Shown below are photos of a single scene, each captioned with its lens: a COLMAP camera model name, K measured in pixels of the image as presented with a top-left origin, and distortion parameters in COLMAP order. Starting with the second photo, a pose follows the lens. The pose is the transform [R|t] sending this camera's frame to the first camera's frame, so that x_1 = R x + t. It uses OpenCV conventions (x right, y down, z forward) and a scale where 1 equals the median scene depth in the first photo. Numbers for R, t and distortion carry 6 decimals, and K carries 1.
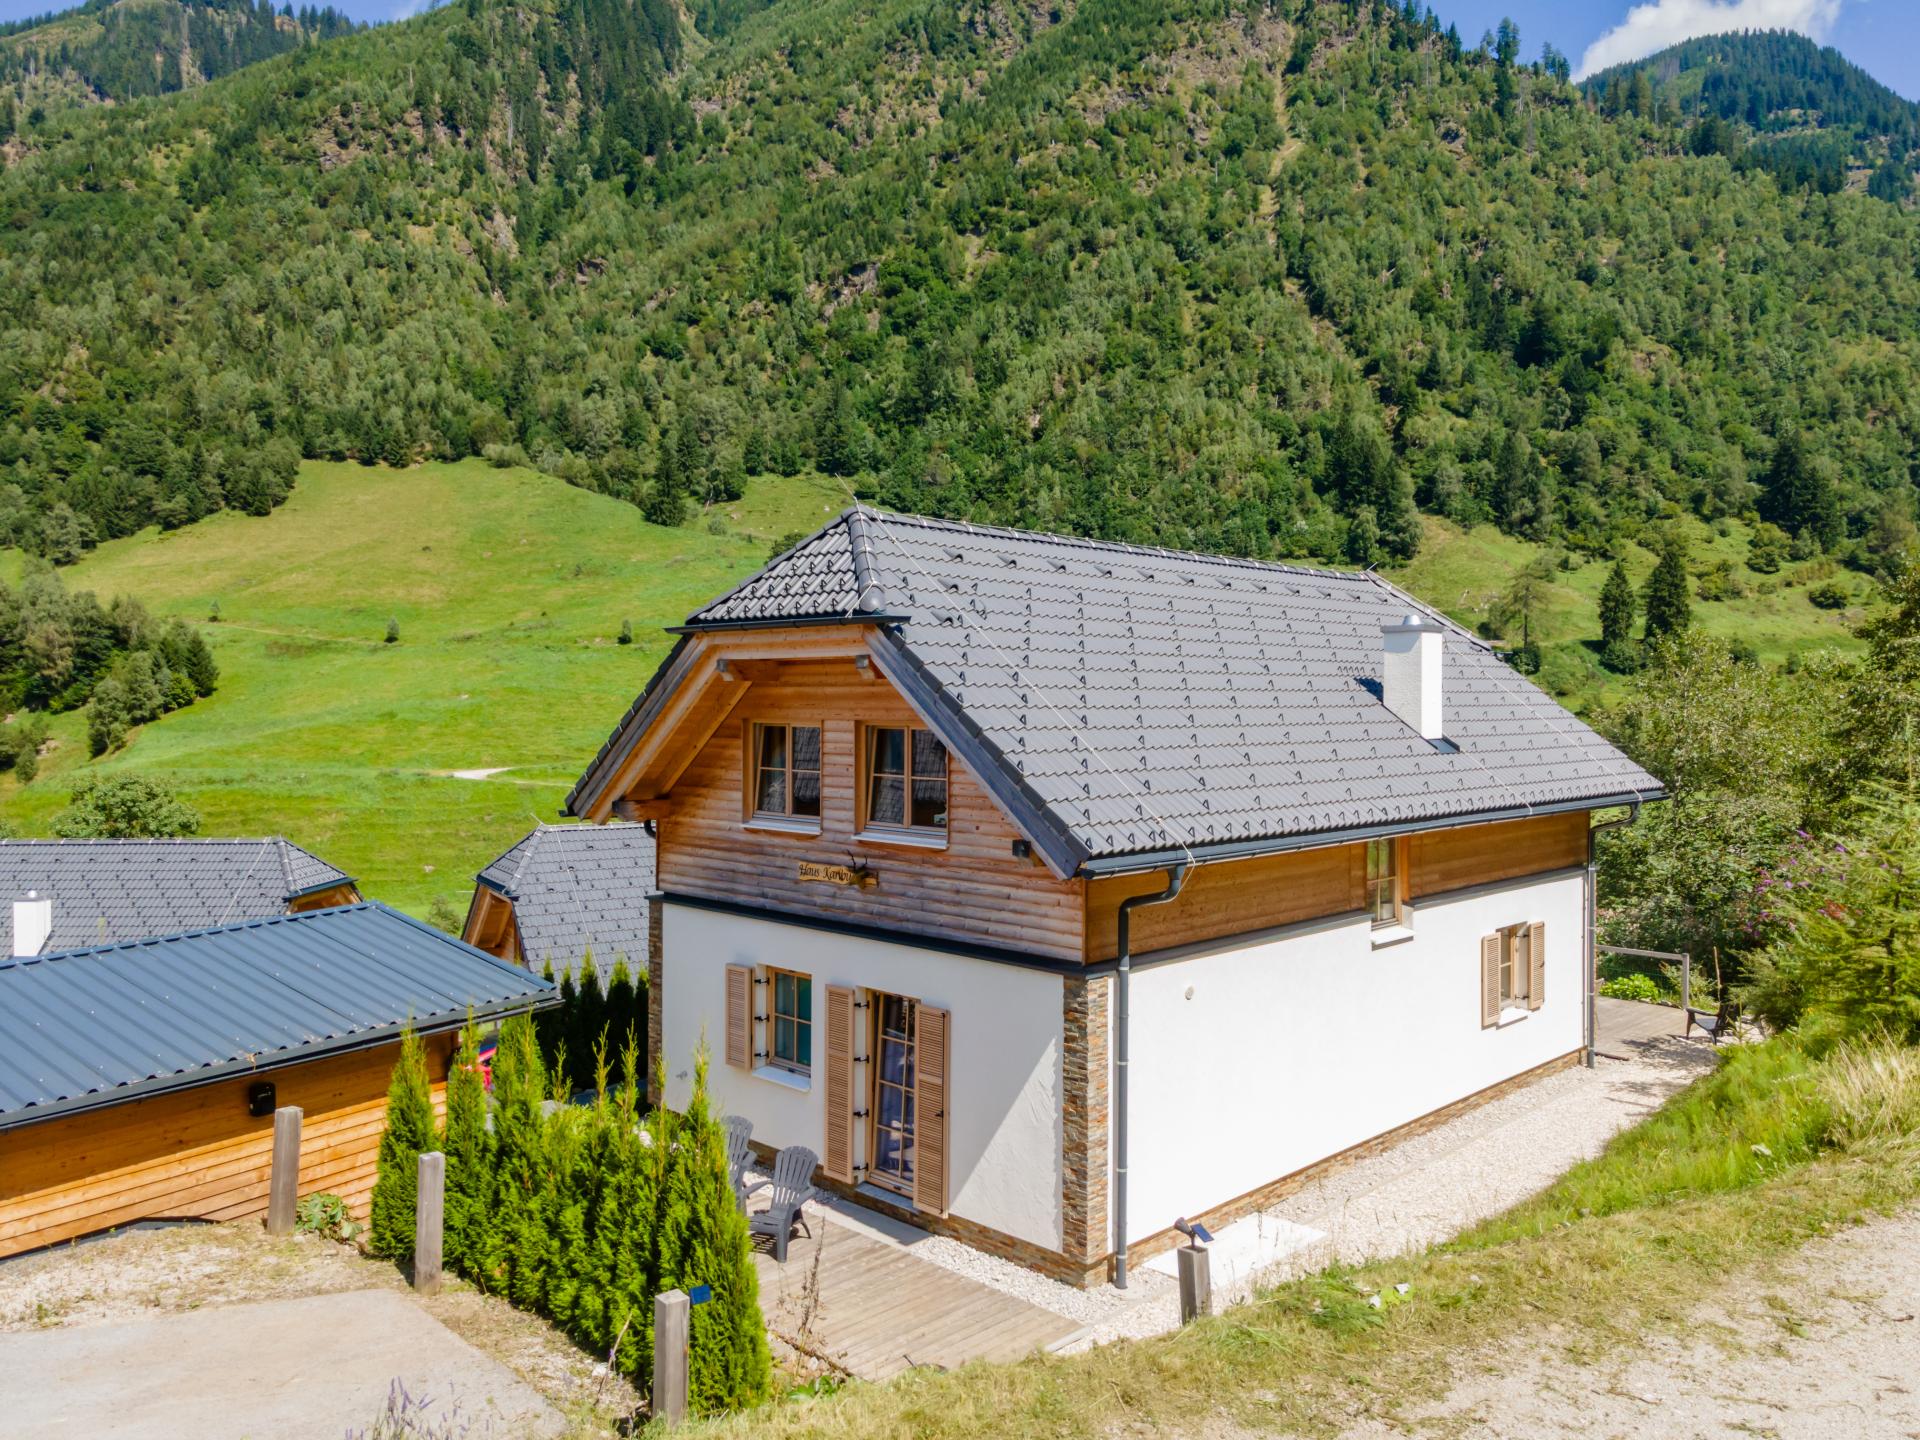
lens RADIAL K [[1425.0, 0, 960.0], [0, 1425.0, 720.0], [0, 0, 1]] dist [0.060095, 0.012319]
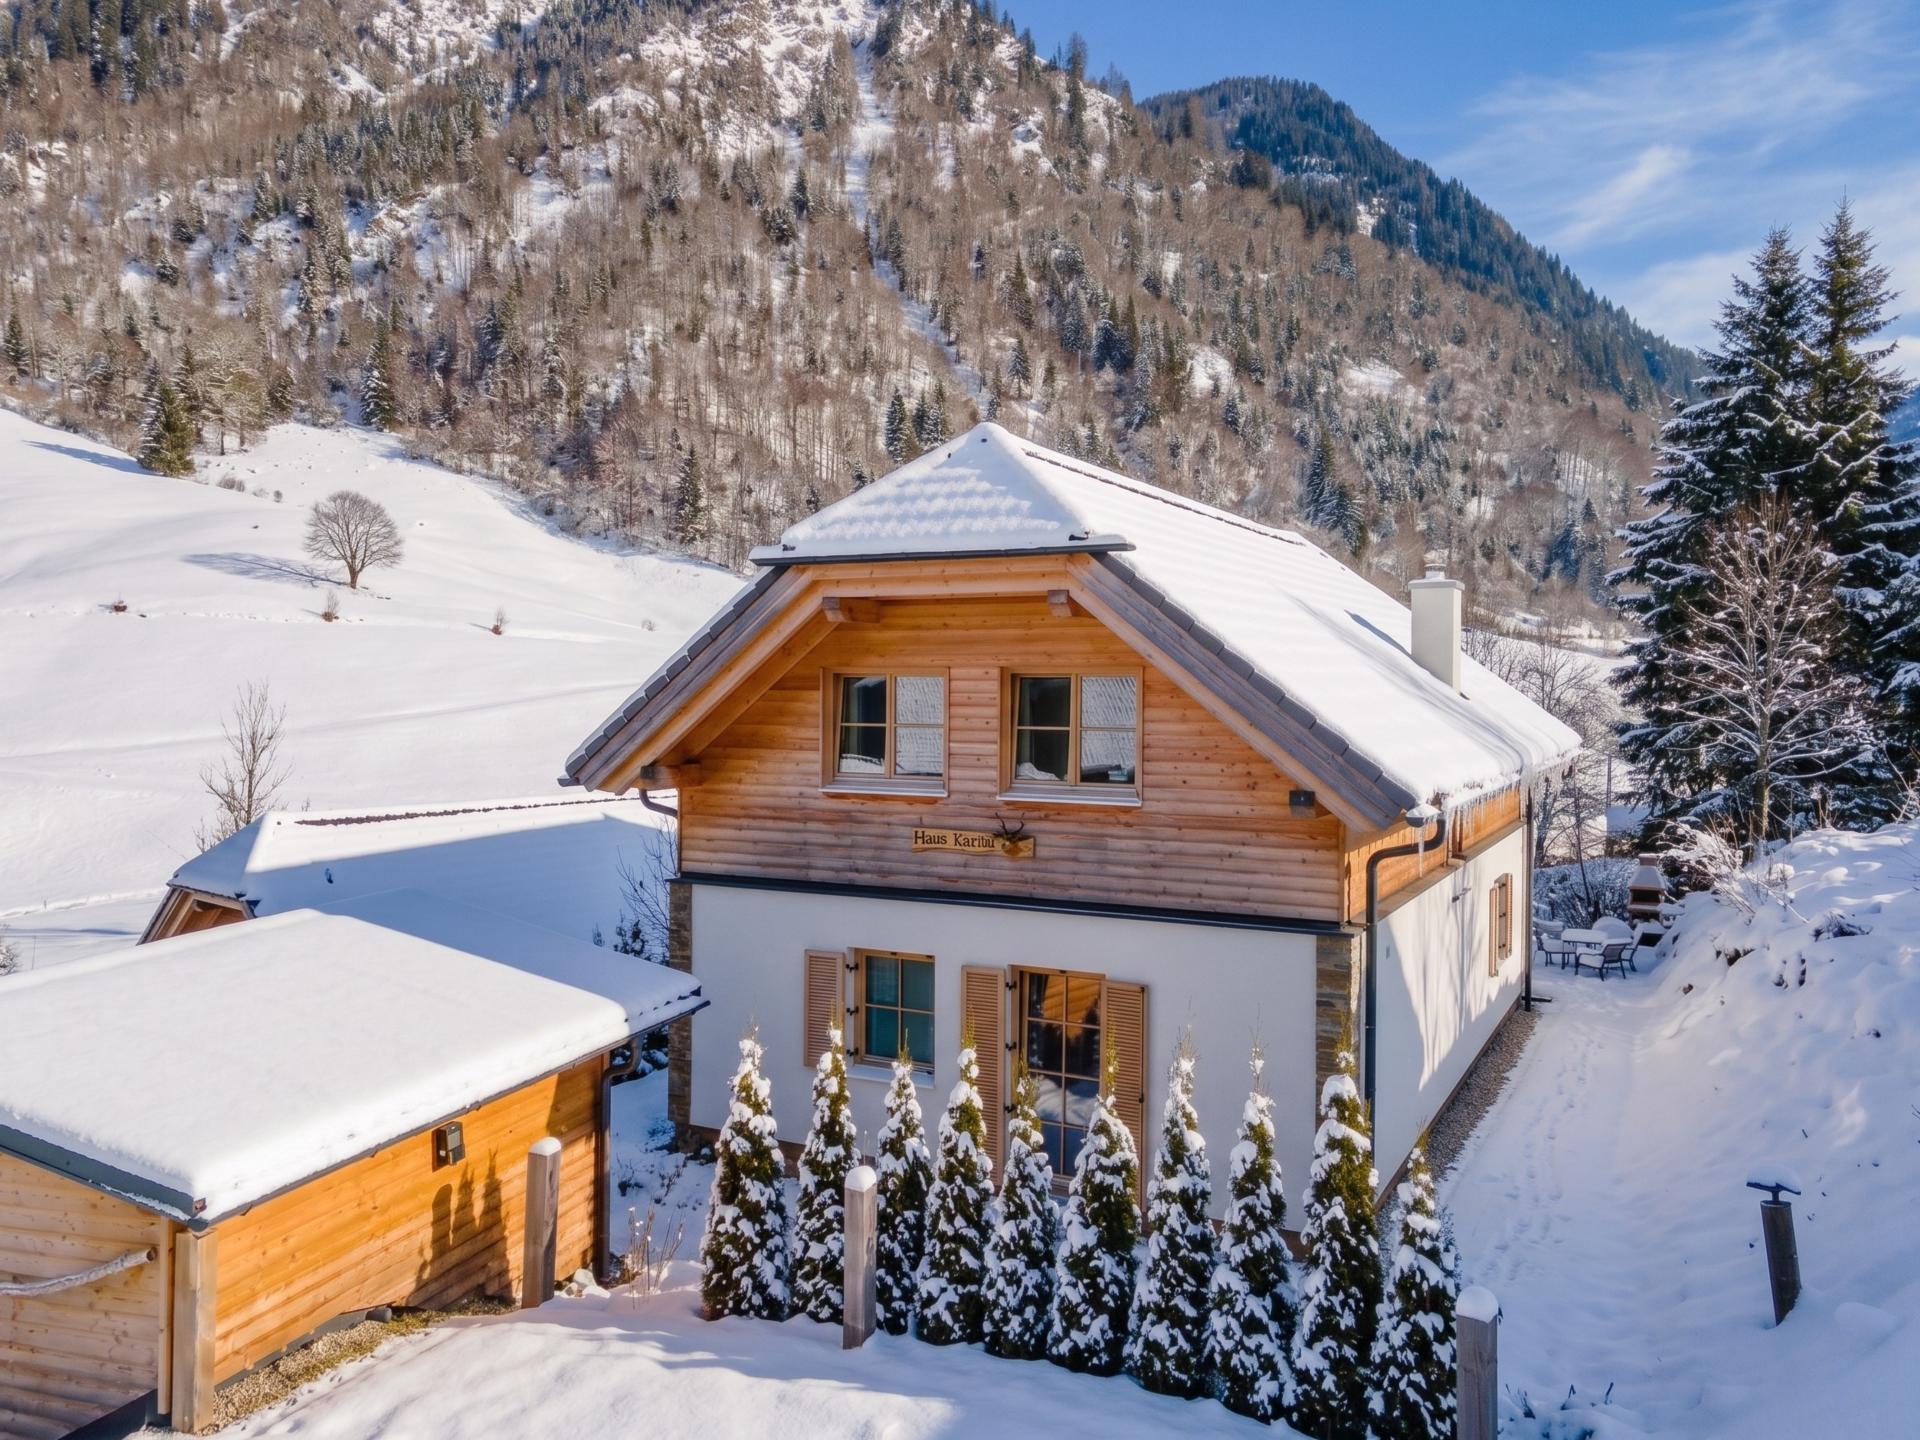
lens RADIAL K [[1463.9, 0, 984.5], [0, 1463.9, 726.6], [0, 0, 1]] dist [0.001274, 0.082005]
pose [[0.951143, -0.005345, 0.308703, -0.336123], [0.000374, 0.999869, 0.016160, 0.020982], [-0.308749, -0.015254, 0.951021, 0.126962]]
